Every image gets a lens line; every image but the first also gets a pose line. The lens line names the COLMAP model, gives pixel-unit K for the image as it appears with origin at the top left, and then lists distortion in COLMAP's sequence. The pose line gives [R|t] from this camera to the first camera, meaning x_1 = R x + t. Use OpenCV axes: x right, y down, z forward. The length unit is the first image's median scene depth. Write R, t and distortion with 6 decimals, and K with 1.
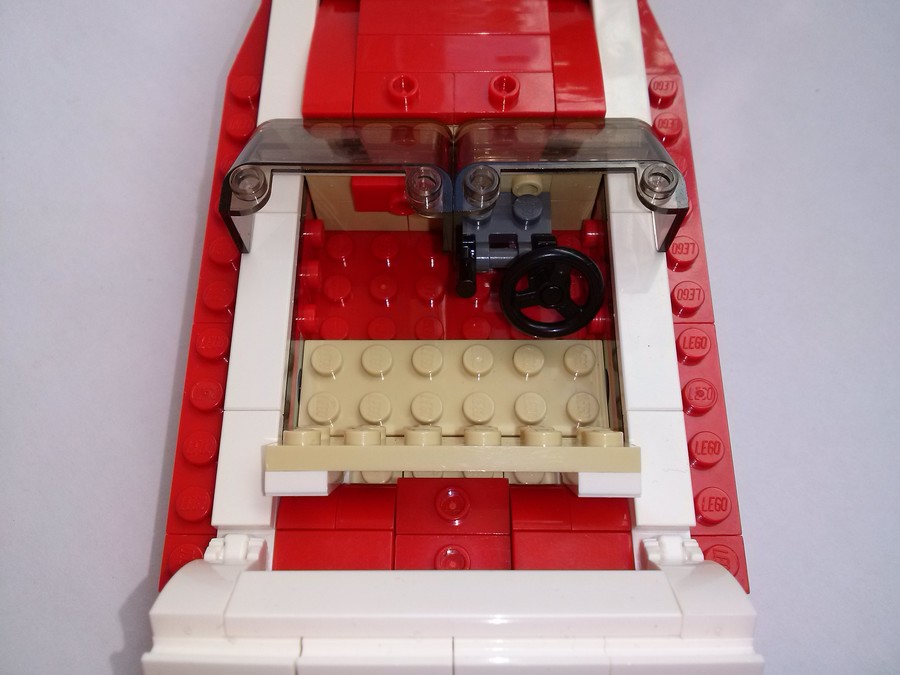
lens RADIAL K [[807.9, 0, 449.0], [0, 807.9, 331.2], [0, 0, 1]] dist [0.016555, -0.005982]
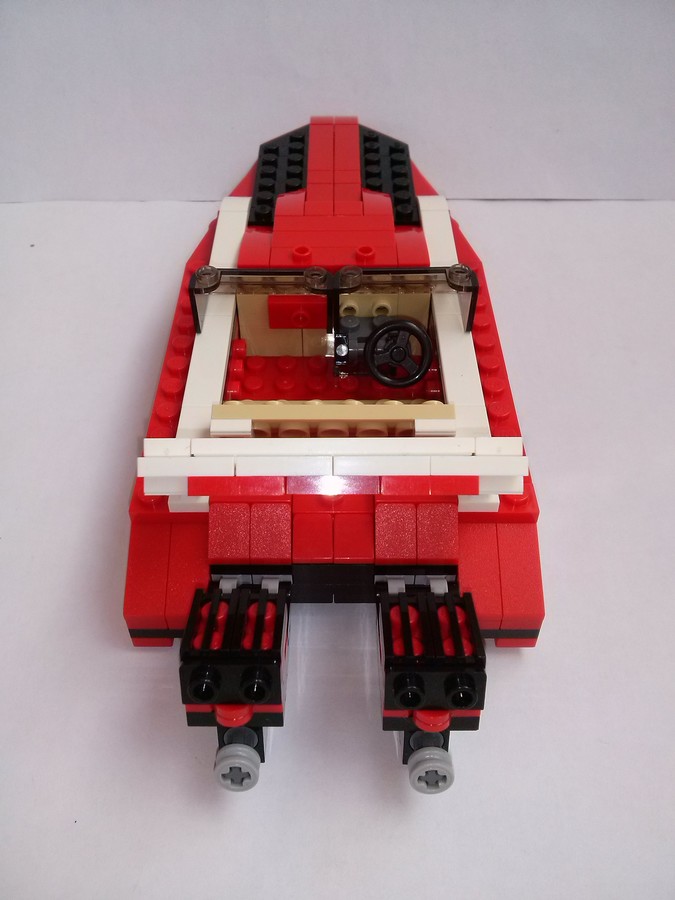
lens RADIAL K [[842.2, 0, 337.5], [0, 842.2, 450.0], [0, 0, 1]] dist [0.005425, -0.011476]
pose [[0.999941, -0.010840, -0.000295, 0.010335], [0.009954, 0.928325, -0.371636, 0.670055], [0.004303, 0.371611, 0.928379, -0.383207]]
